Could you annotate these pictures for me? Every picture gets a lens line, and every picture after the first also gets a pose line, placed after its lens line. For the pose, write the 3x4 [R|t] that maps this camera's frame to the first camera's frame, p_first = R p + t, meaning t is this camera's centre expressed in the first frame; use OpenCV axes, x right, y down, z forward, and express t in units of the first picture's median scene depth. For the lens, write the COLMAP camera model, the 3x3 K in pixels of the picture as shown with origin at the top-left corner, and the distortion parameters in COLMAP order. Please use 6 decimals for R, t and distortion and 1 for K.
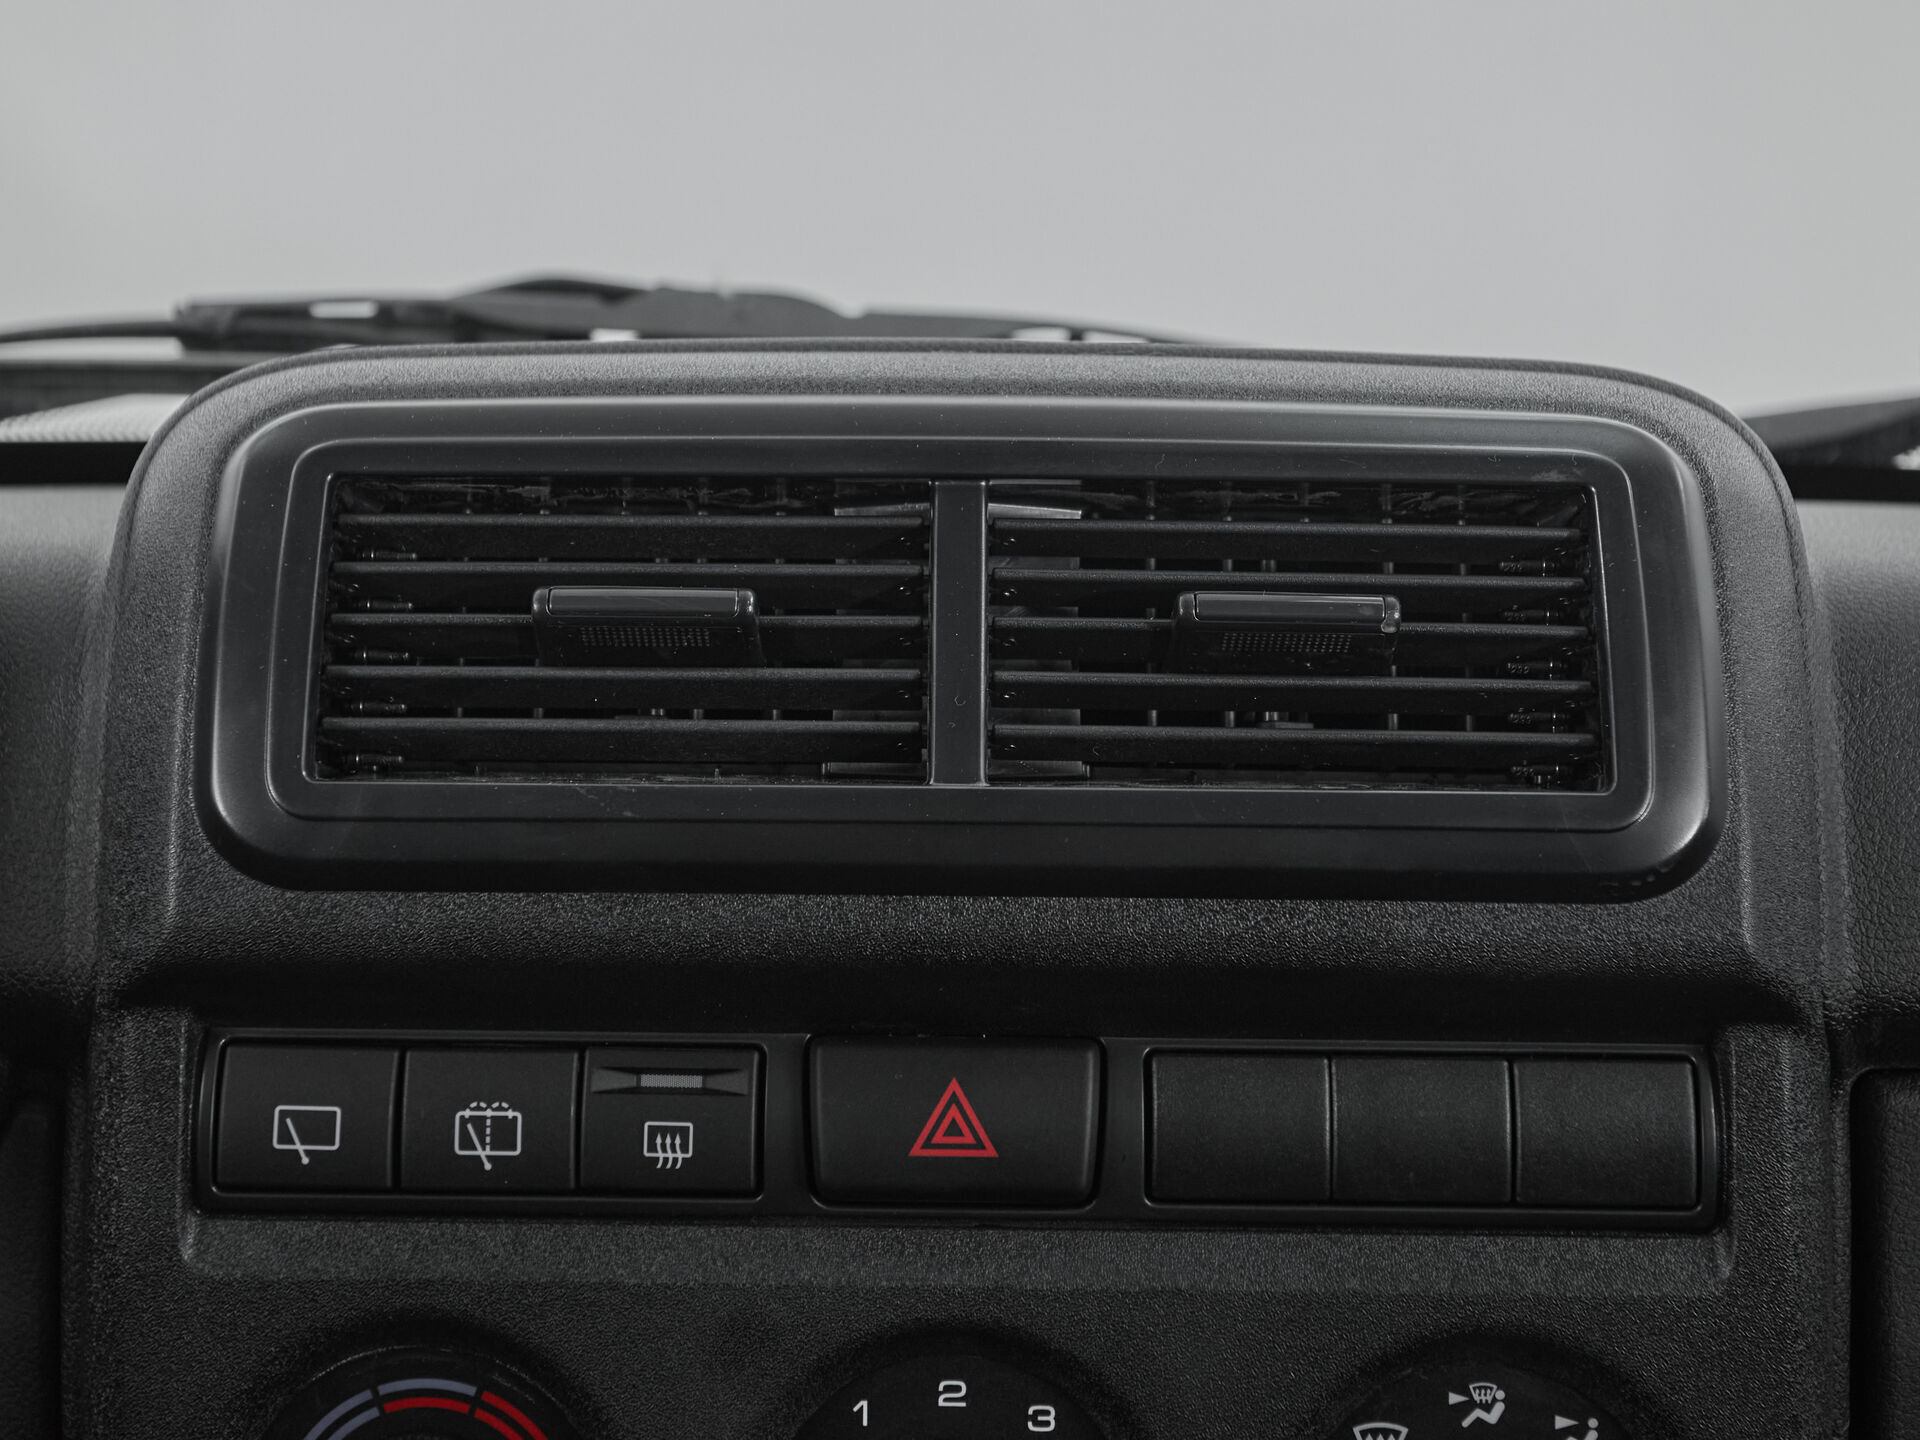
lens RADIAL K [[2898.8, 0, 950.2], [0, 2898.8, 604.6], [0, 0, 1]] dist [0.034526, 0.000000]
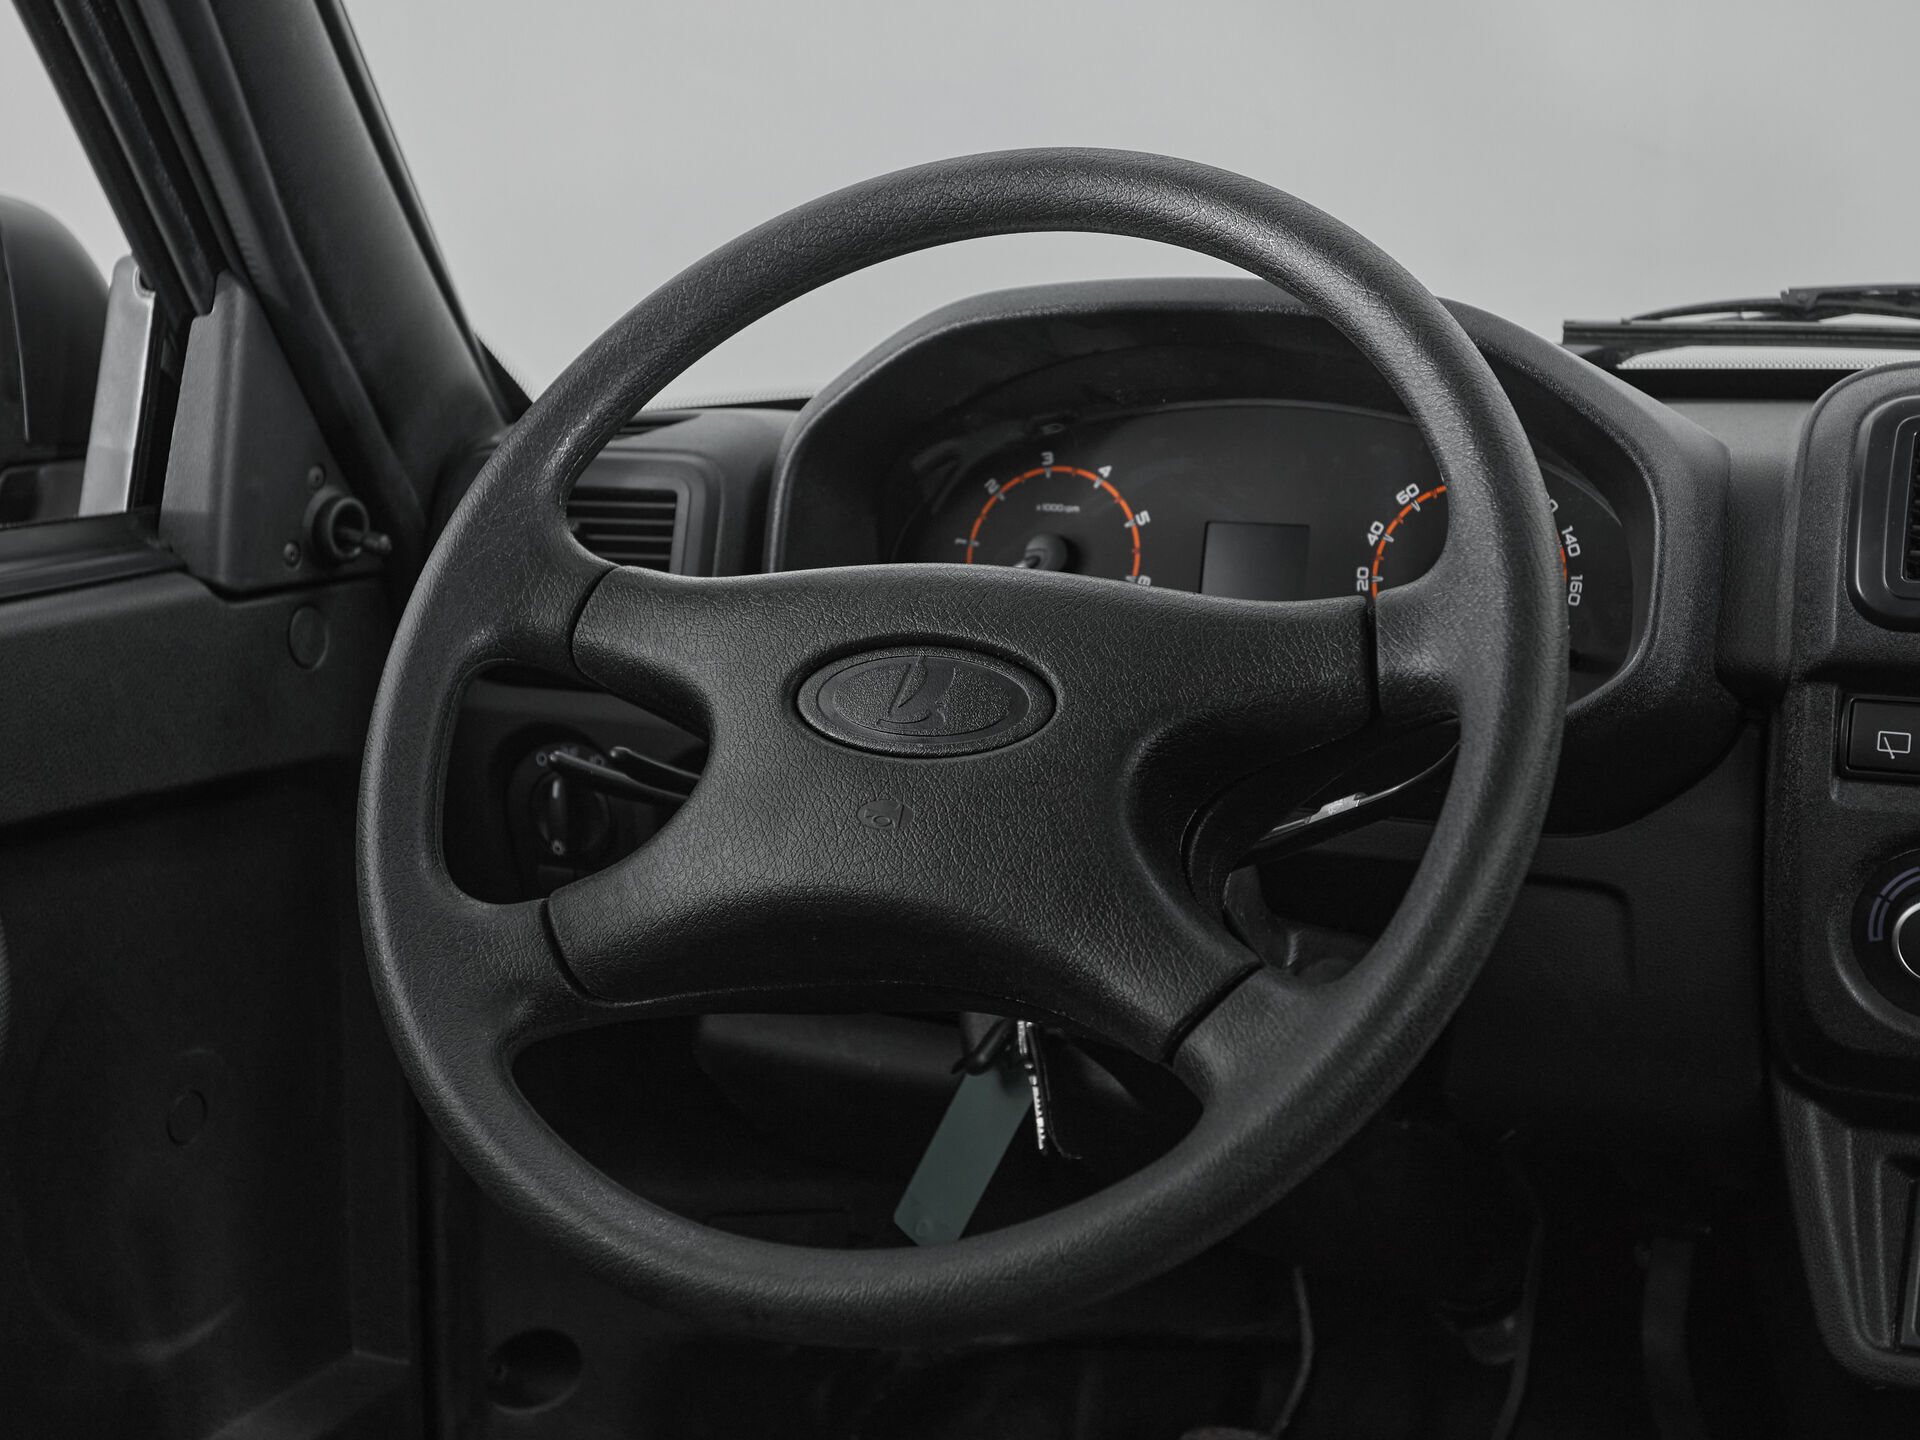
lens RADIAL K [[2898.8, 0, 1031.4], [0, 2898.8, 698.9], [0, 0, 1]] dist [0.034526, 0.000000]
pose [[0.919281, 0.051353, -0.390238, 0.026666], [0.005018, 0.989843, 0.142077, -0.155880], [0.393570, -0.132567, 0.909686, -1.174026]]
